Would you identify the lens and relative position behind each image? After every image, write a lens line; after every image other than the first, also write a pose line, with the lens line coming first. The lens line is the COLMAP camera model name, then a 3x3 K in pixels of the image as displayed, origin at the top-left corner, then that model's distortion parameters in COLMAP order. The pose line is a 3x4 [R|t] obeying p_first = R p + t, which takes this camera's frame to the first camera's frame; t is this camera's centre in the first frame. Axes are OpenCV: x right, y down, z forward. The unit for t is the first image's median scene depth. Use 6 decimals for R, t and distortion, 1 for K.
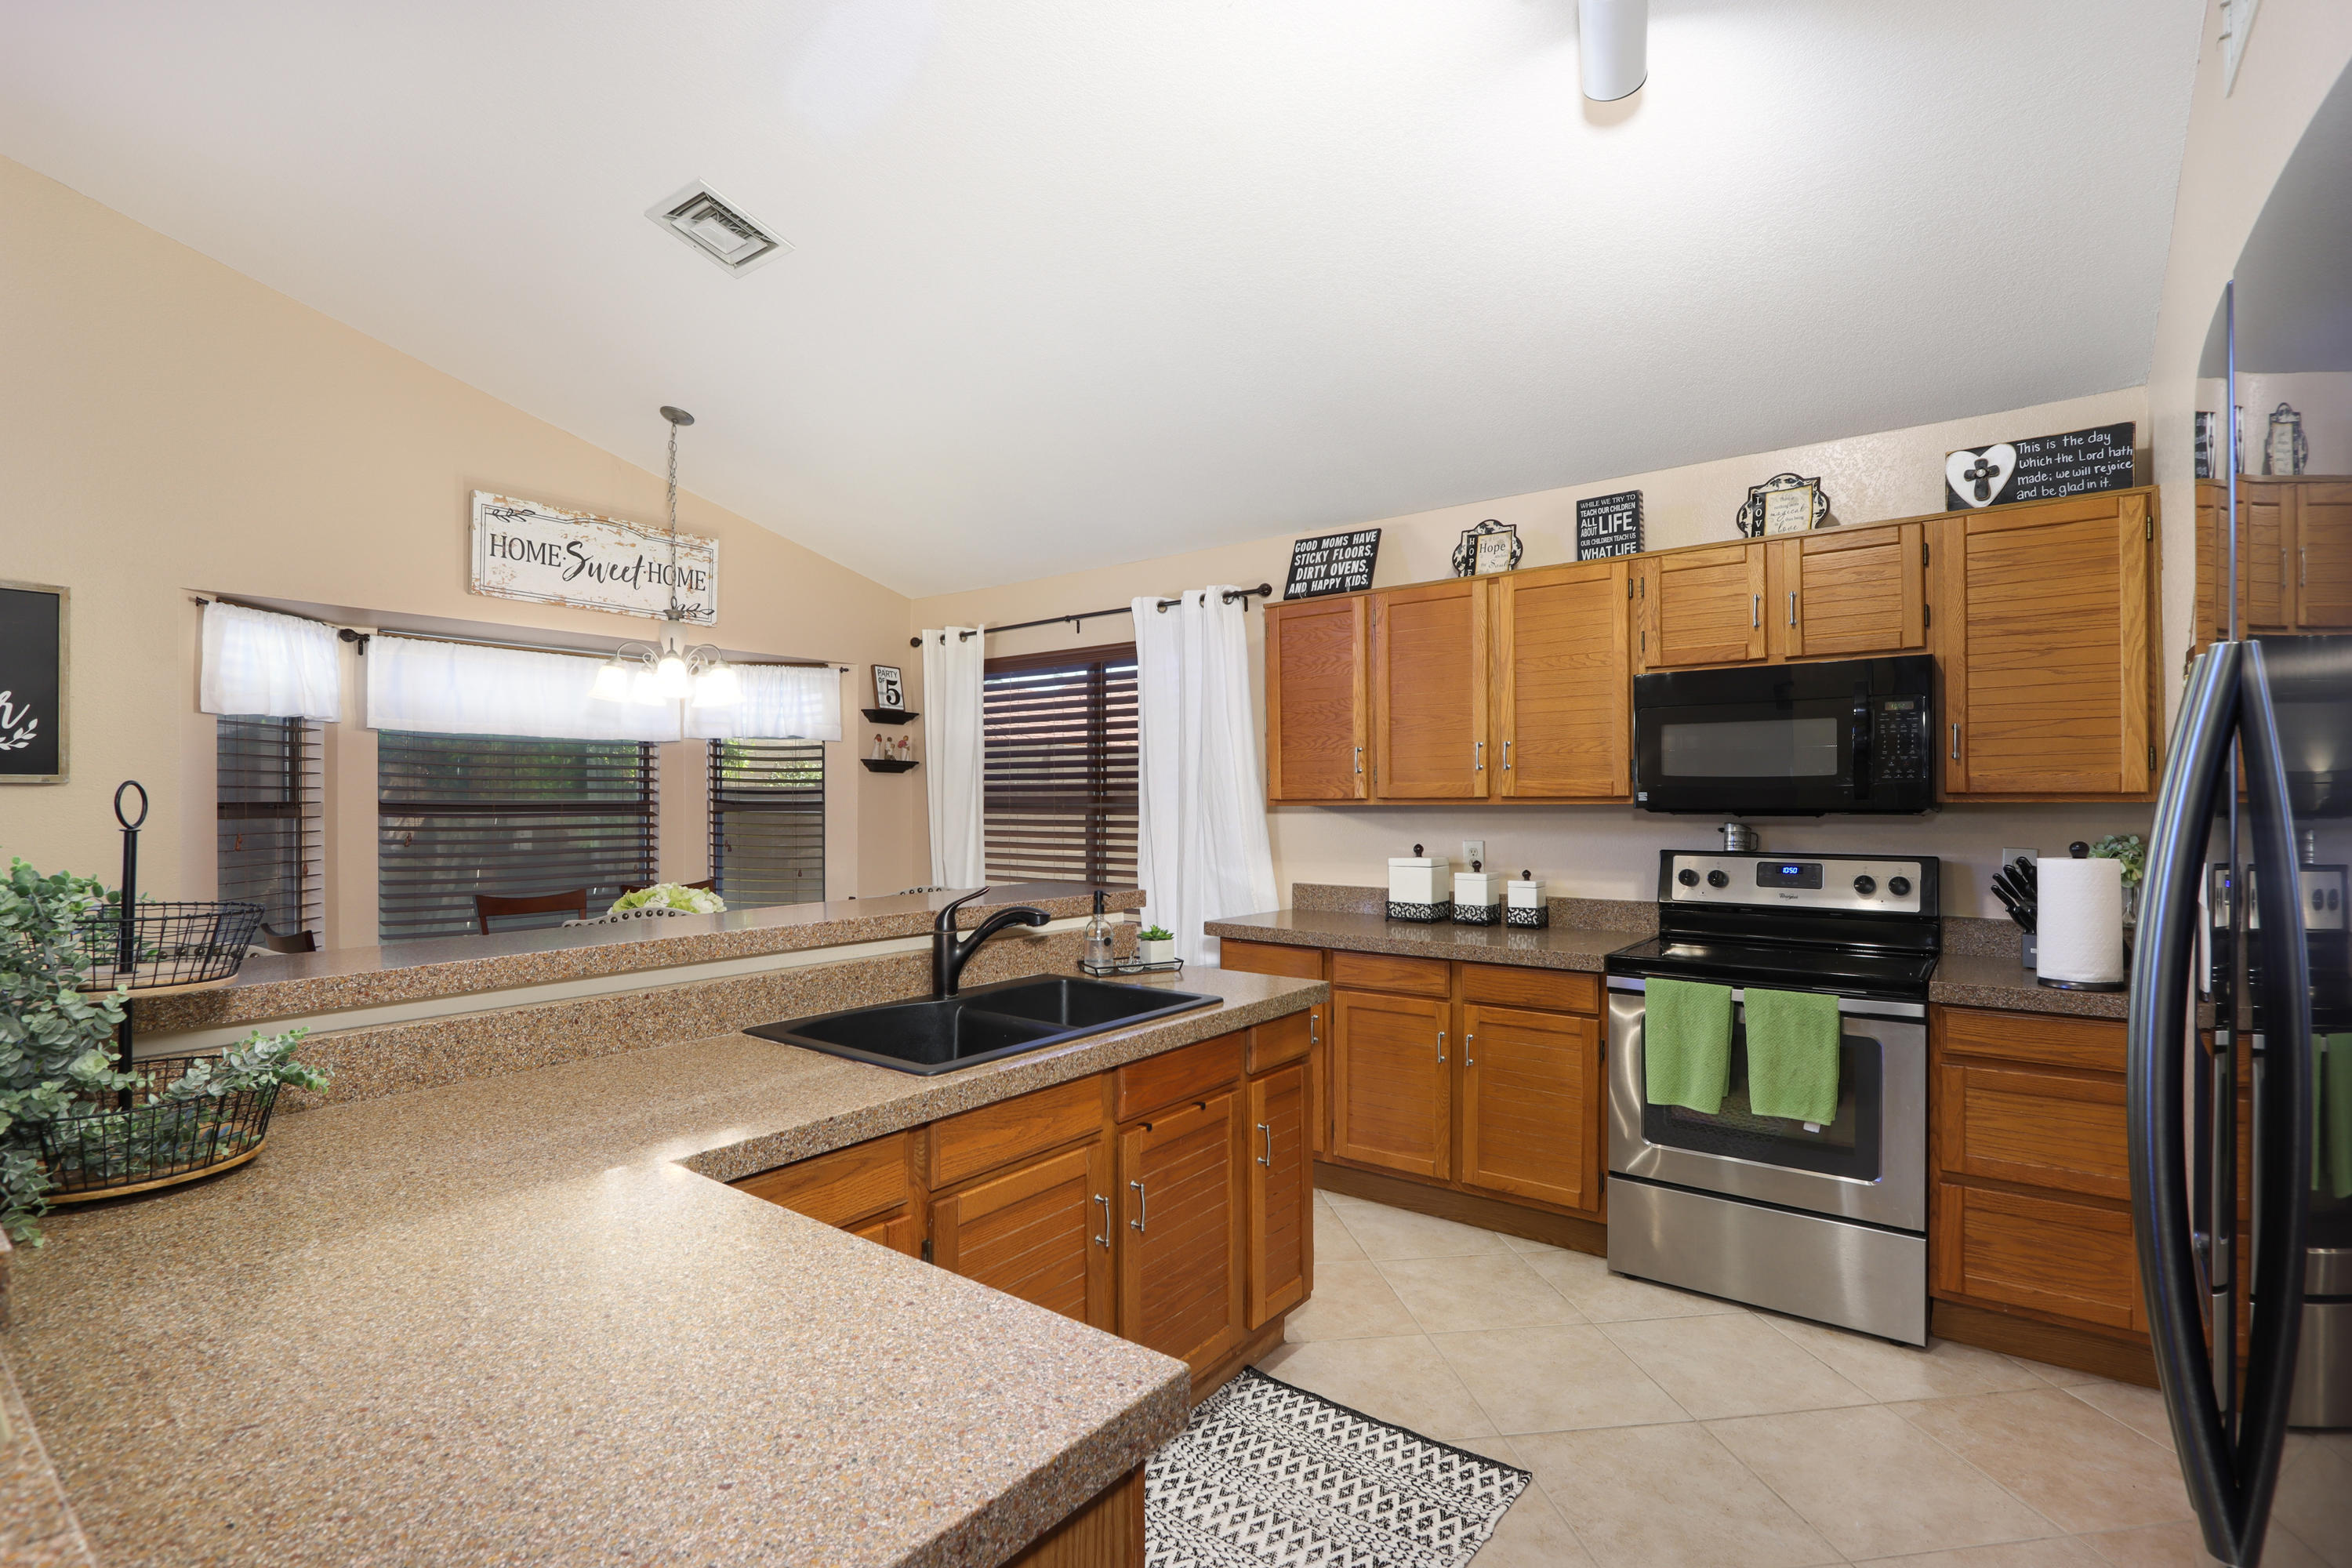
lens RADIAL K [[1109.0, 0, 1169.4], [0, 1109.0, 803.3], [0, 0, 1]] dist [-0.002764, -0.000204]
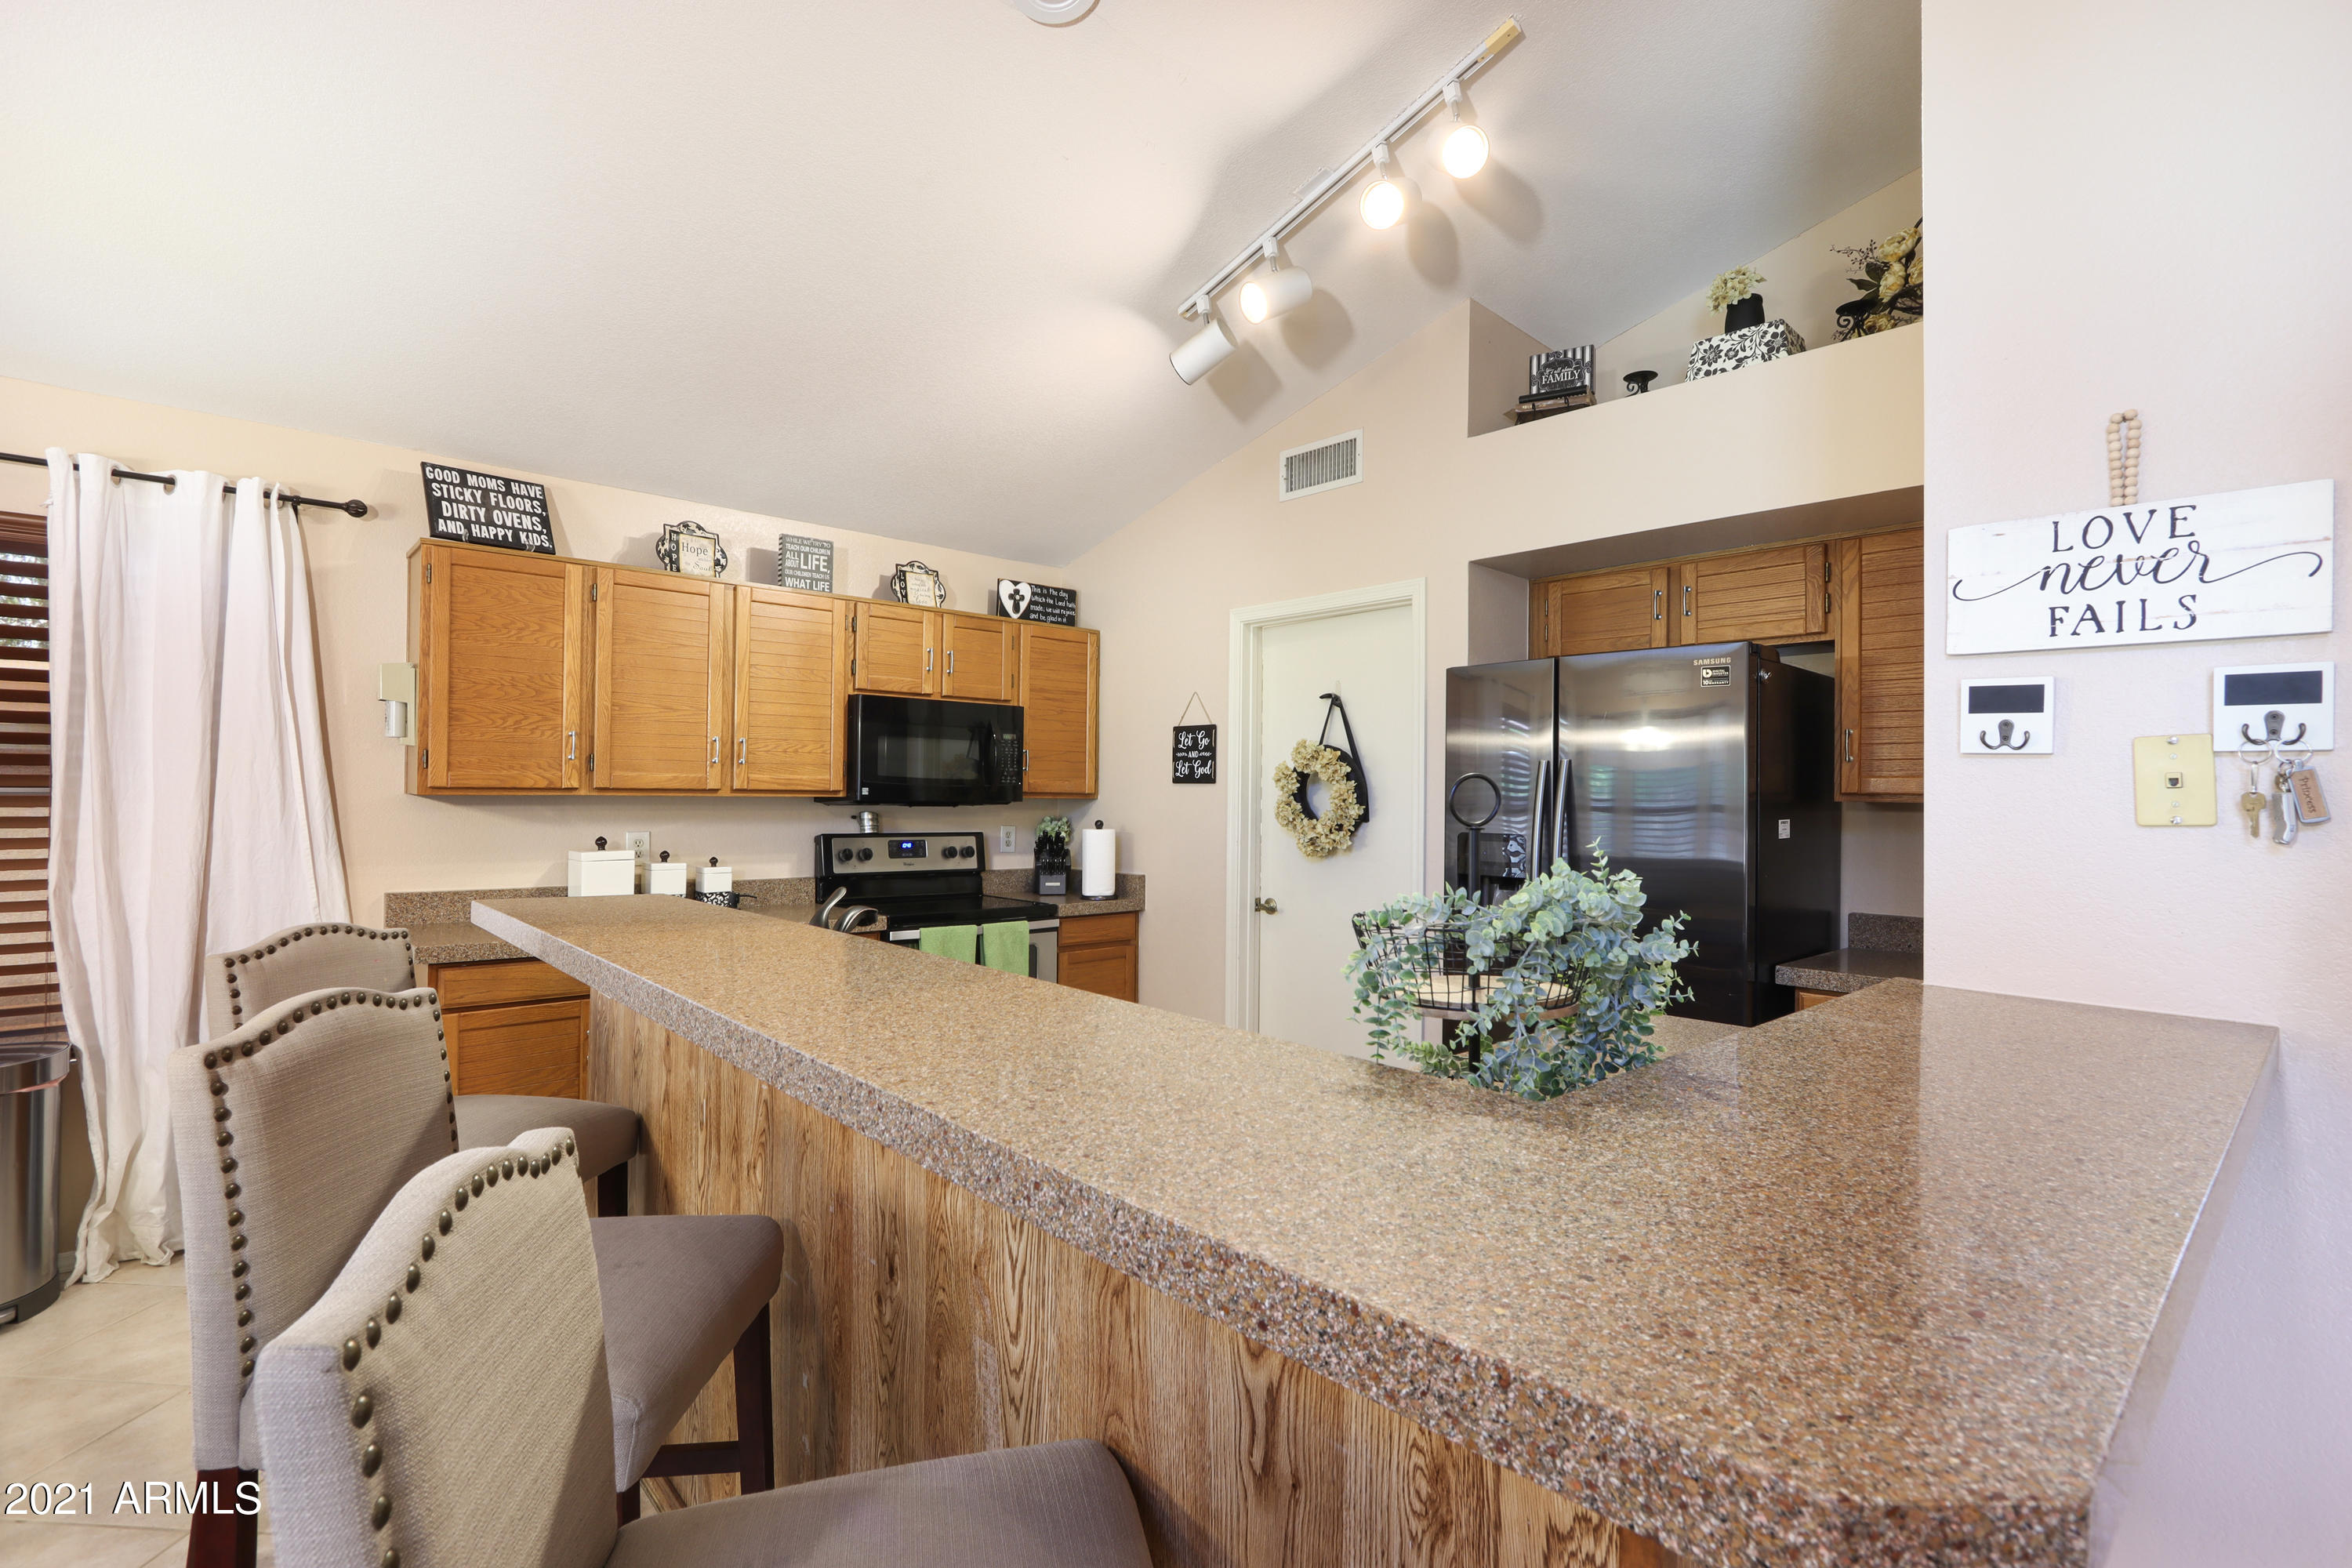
lens RADIAL K [[1084.3, 0, 1188.8], [0, 1084.3, 784.7], [0, 0, 1]] dist [-0.014889, 0.000733]
pose [[0.172468, 0.015299, 0.984896, -0.684219], [-0.011047, 0.999847, -0.013597, -0.000837], [-0.984953, -0.008535, 0.172610, 0.400651]]
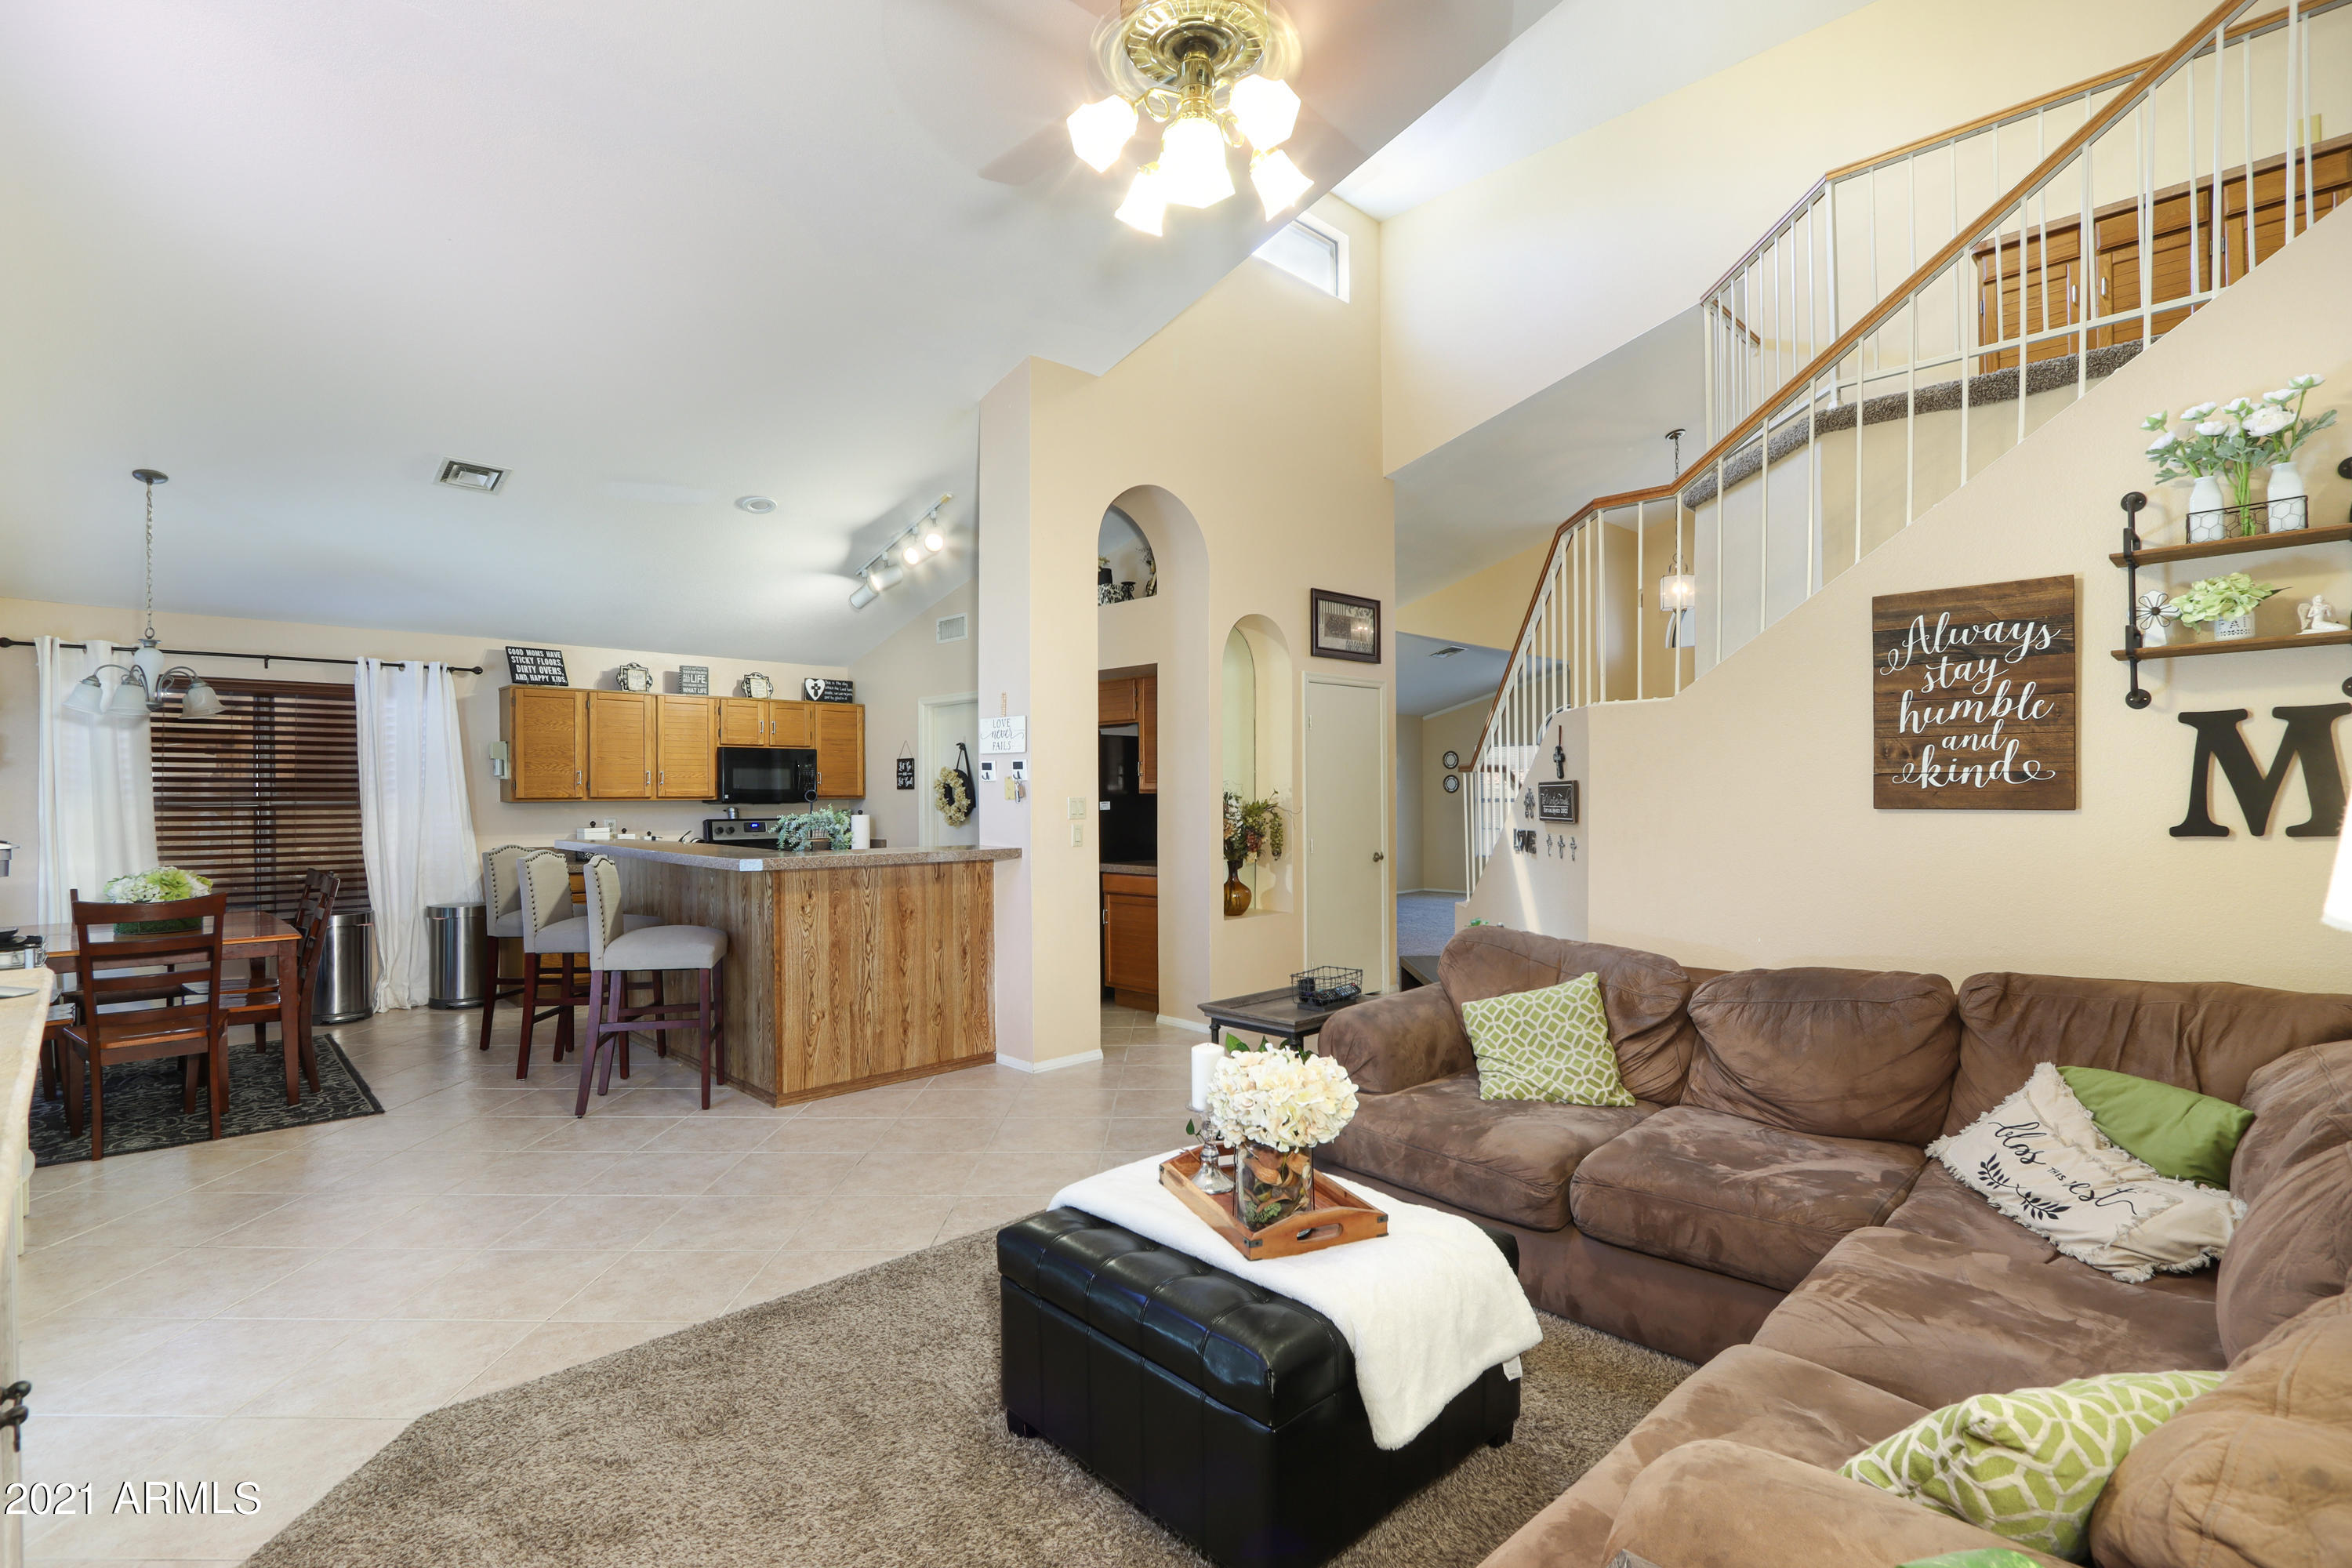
lens RADIAL K [[1096.1, 0, 1169.0], [0, 1096.1, 781.2], [0, 0, 1]] dist [-0.013180, -0.000123]
pose [[0.150319, 0.015033, 0.988523, -1.731104], [0.007396, 0.999839, -0.016330, 0.006420], [-0.988610, 0.009766, 0.150183, -0.321146]]
